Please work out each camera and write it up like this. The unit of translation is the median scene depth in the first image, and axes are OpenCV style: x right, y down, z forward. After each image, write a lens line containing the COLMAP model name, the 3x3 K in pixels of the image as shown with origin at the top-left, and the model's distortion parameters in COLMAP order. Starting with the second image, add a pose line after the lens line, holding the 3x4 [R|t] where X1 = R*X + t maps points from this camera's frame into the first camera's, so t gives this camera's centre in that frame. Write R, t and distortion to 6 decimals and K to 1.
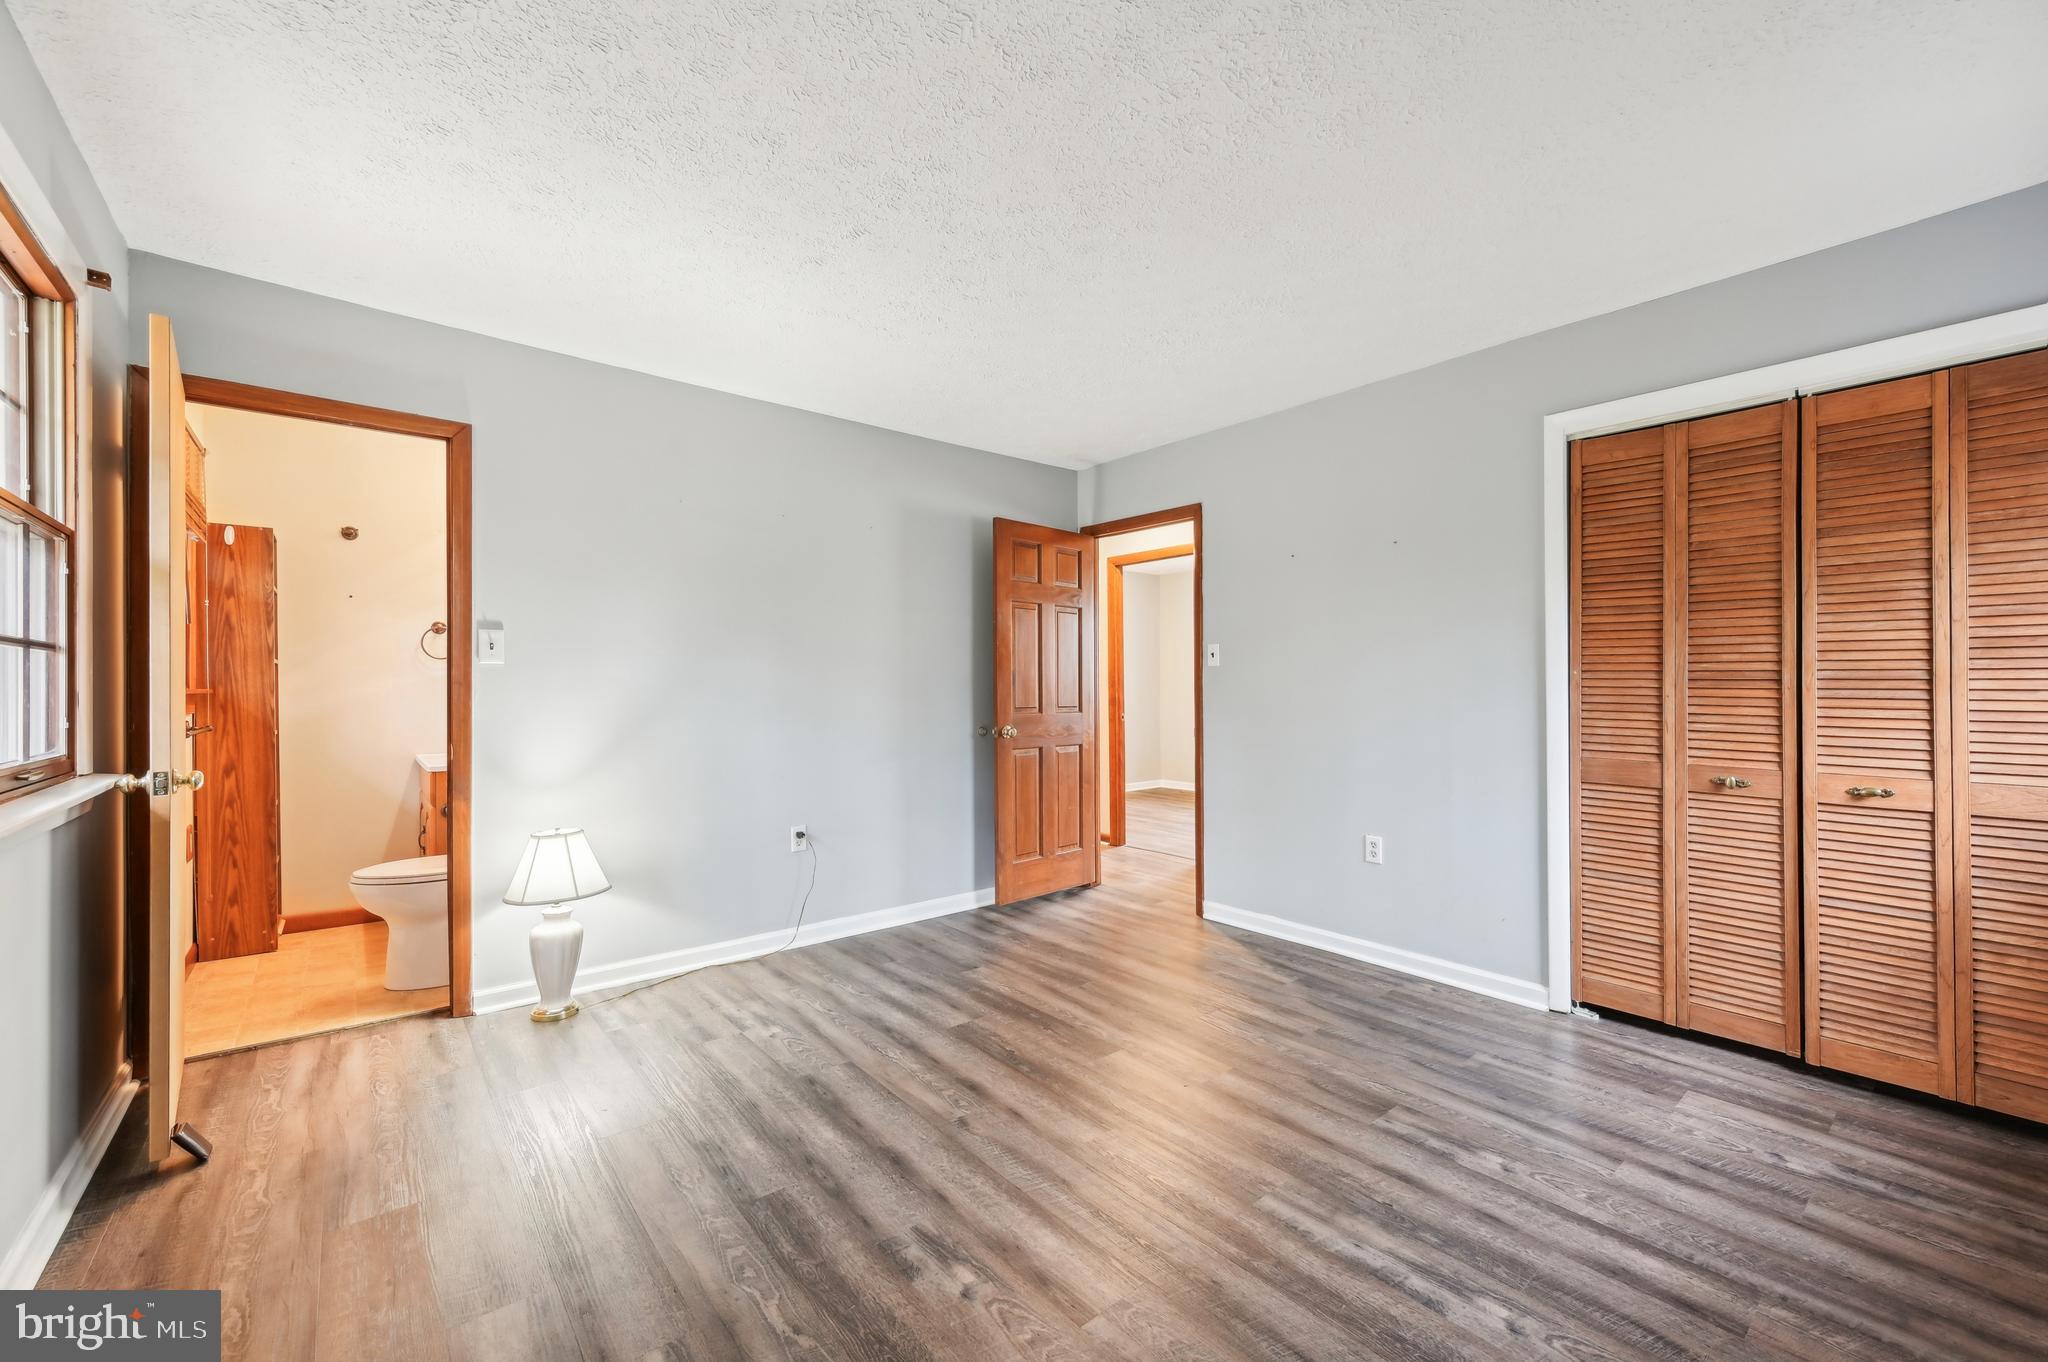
lens RADIAL K [[808.4, 0, 1017.1], [0, 808.4, 687.5], [0, 0, 1]] dist [-0.003085, 0.000344]
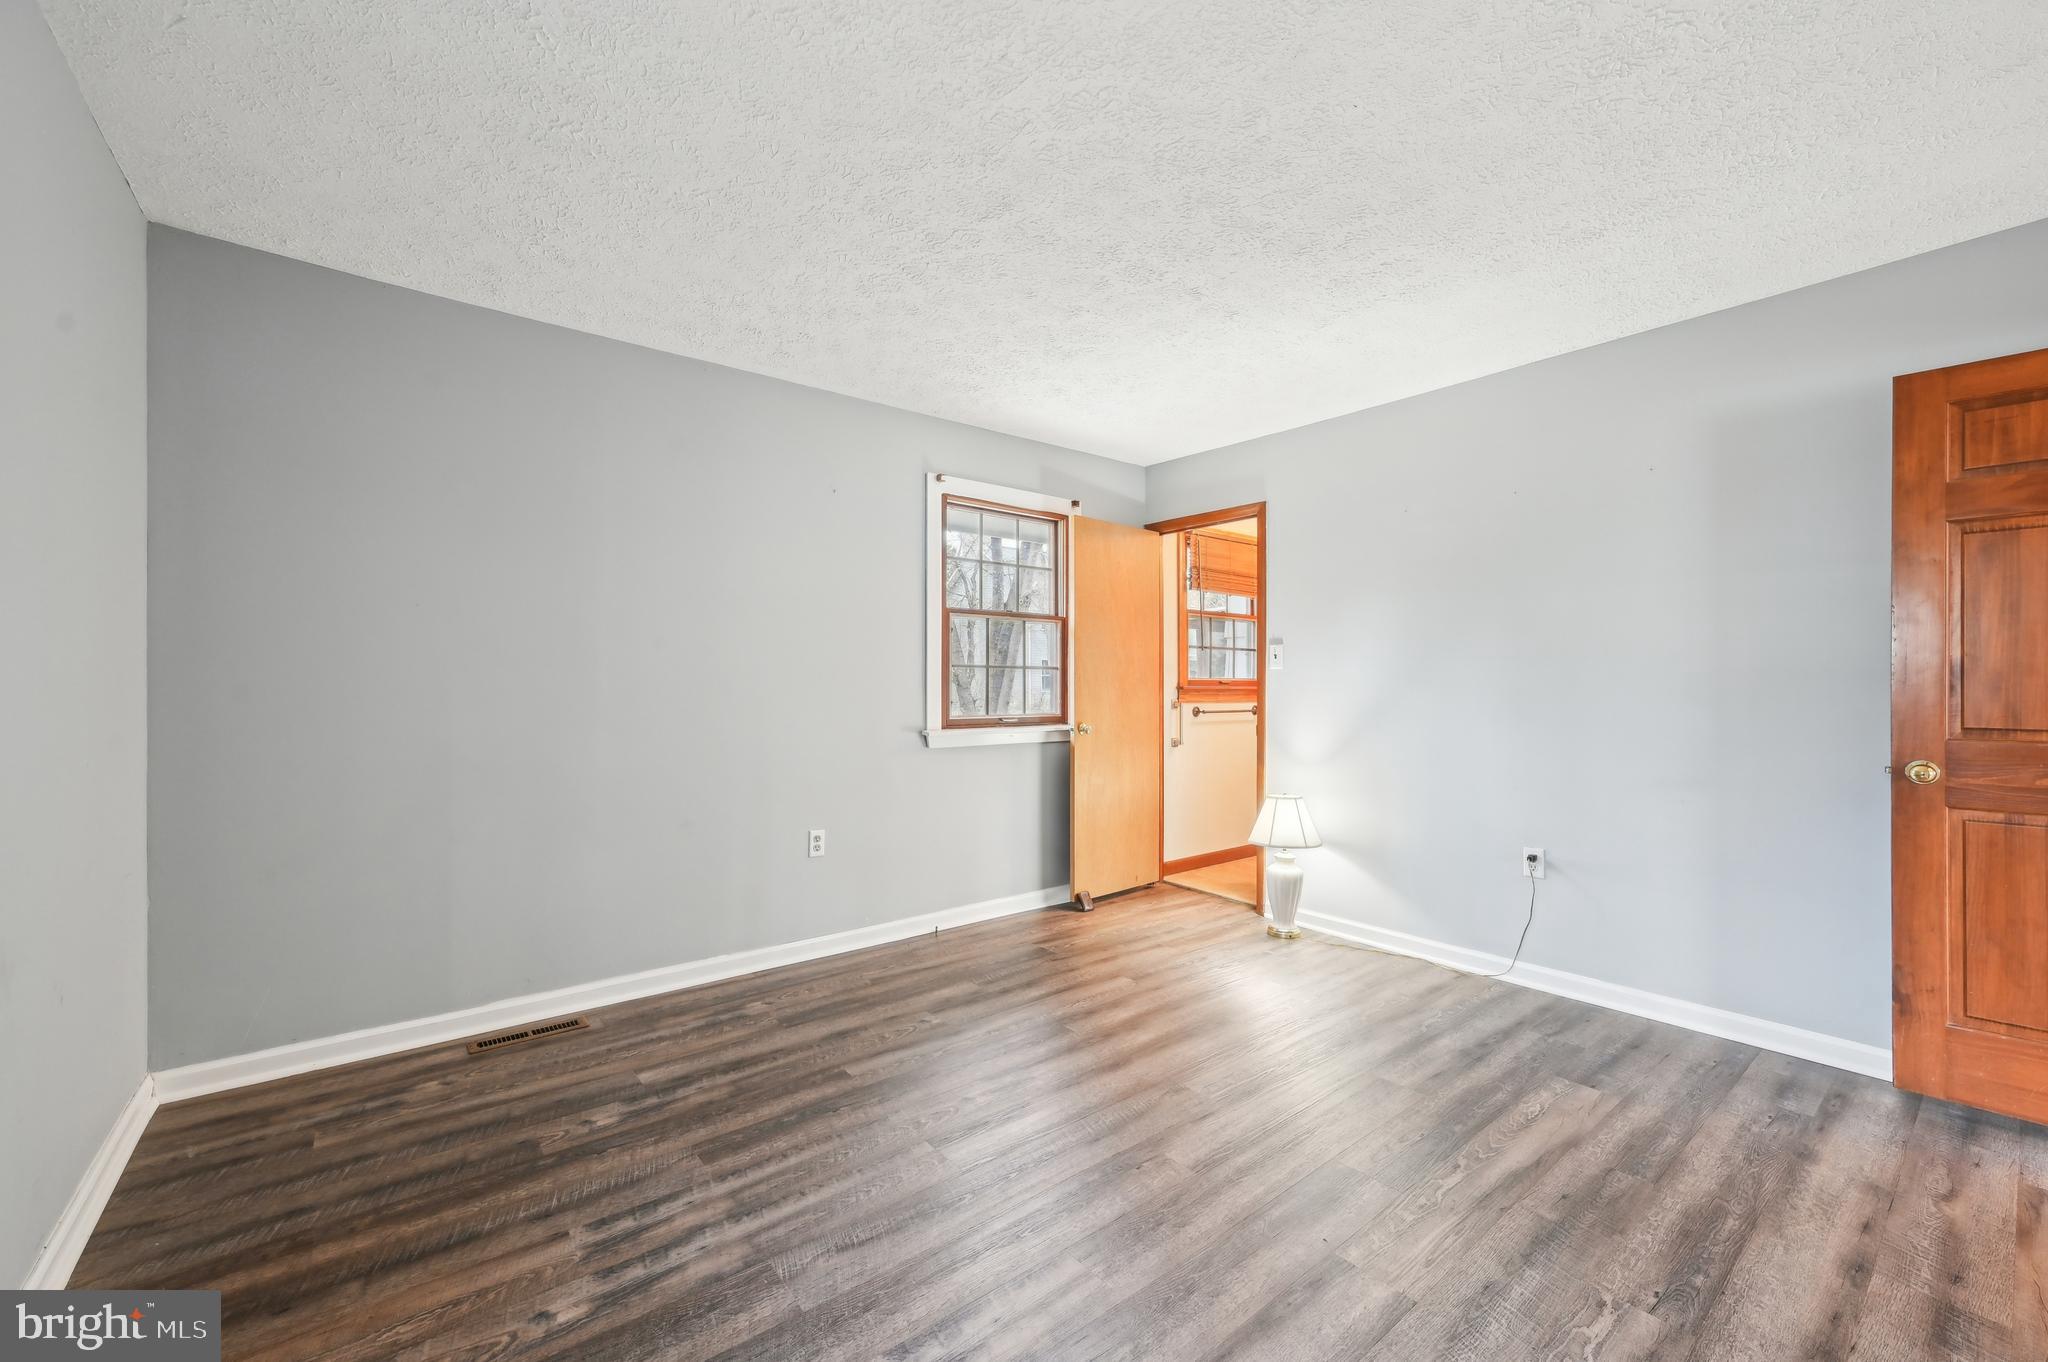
lens RADIAL K [[808.4, 0, 1052.8], [0, 808.4, 697.7], [0, 0, 1]] dist [-0.003085, 0.000344]
pose [[0.006406, 0.014137, -0.999880, 0.752502], [-0.003773, 0.999893, 0.014113, 0.001519], [0.999972, 0.003682, 0.006459, 0.620715]]
